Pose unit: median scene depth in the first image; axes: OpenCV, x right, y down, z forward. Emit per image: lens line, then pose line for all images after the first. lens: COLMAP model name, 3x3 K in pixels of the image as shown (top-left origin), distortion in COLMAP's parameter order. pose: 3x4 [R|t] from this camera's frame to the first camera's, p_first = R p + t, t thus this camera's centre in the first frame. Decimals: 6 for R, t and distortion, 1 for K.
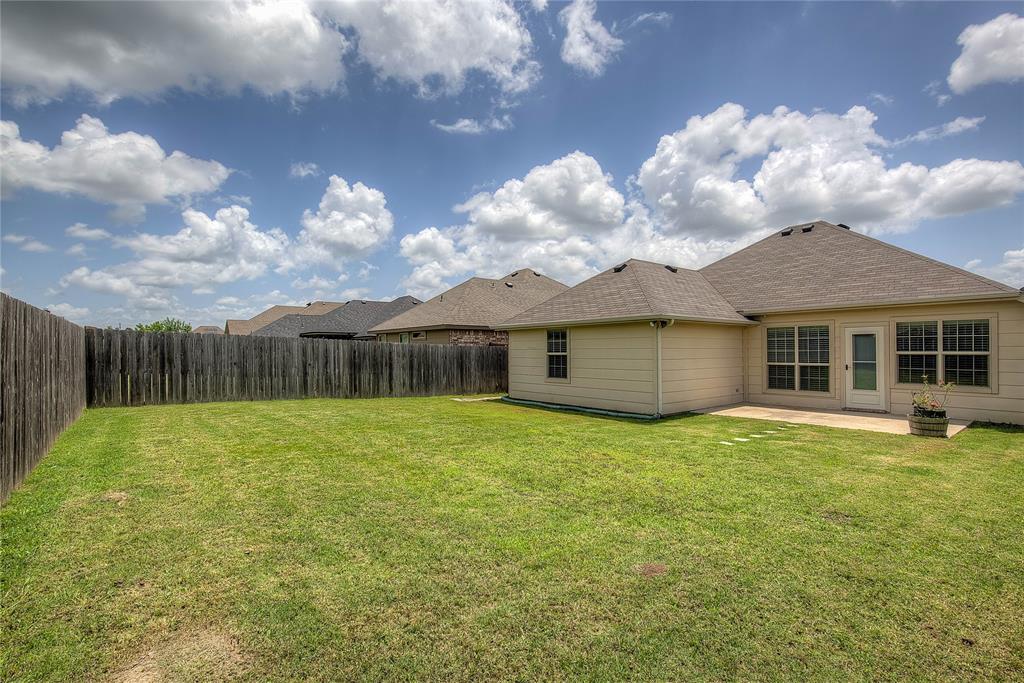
lens RADIAL K [[463.4, 0, 512.7], [0, 463.4, 345.9], [0, 0, 1]] dist [-0.002933, 0.000241]
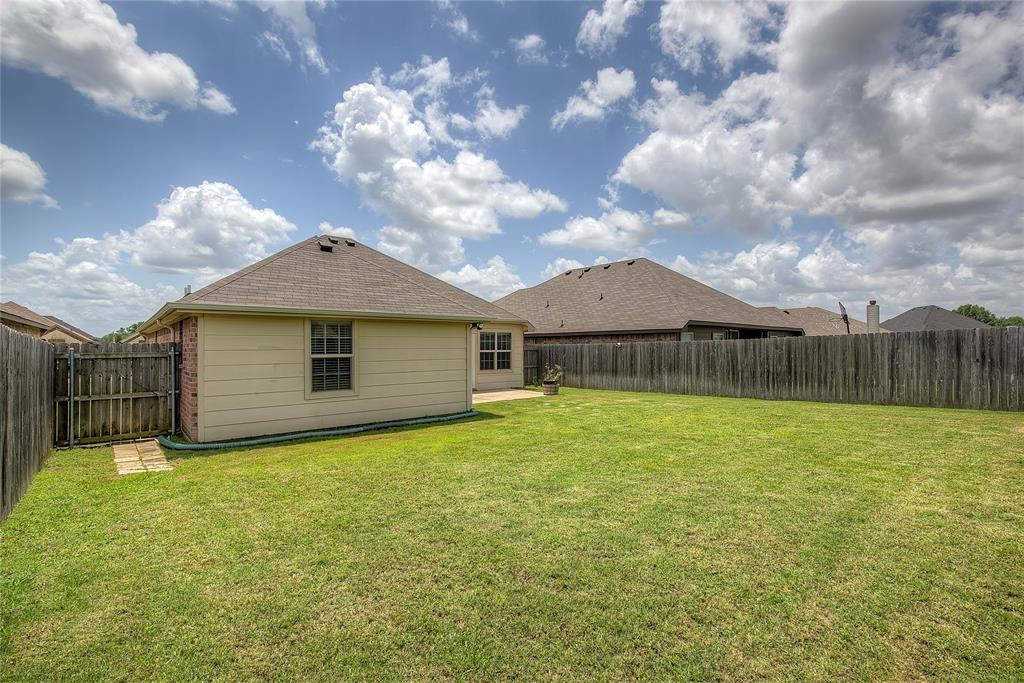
lens RADIAL K [[463.4, 0, 511.3], [0, 463.4, 343.7], [0, 0, 1]] dist [-0.002933, 0.000241]
pose [[-0.040489, 0.010216, 0.999128, -0.613235], [-0.006492, 0.999924, -0.010487, 0.005121], [-0.999159, -0.006911, -0.040420, 0.775531]]
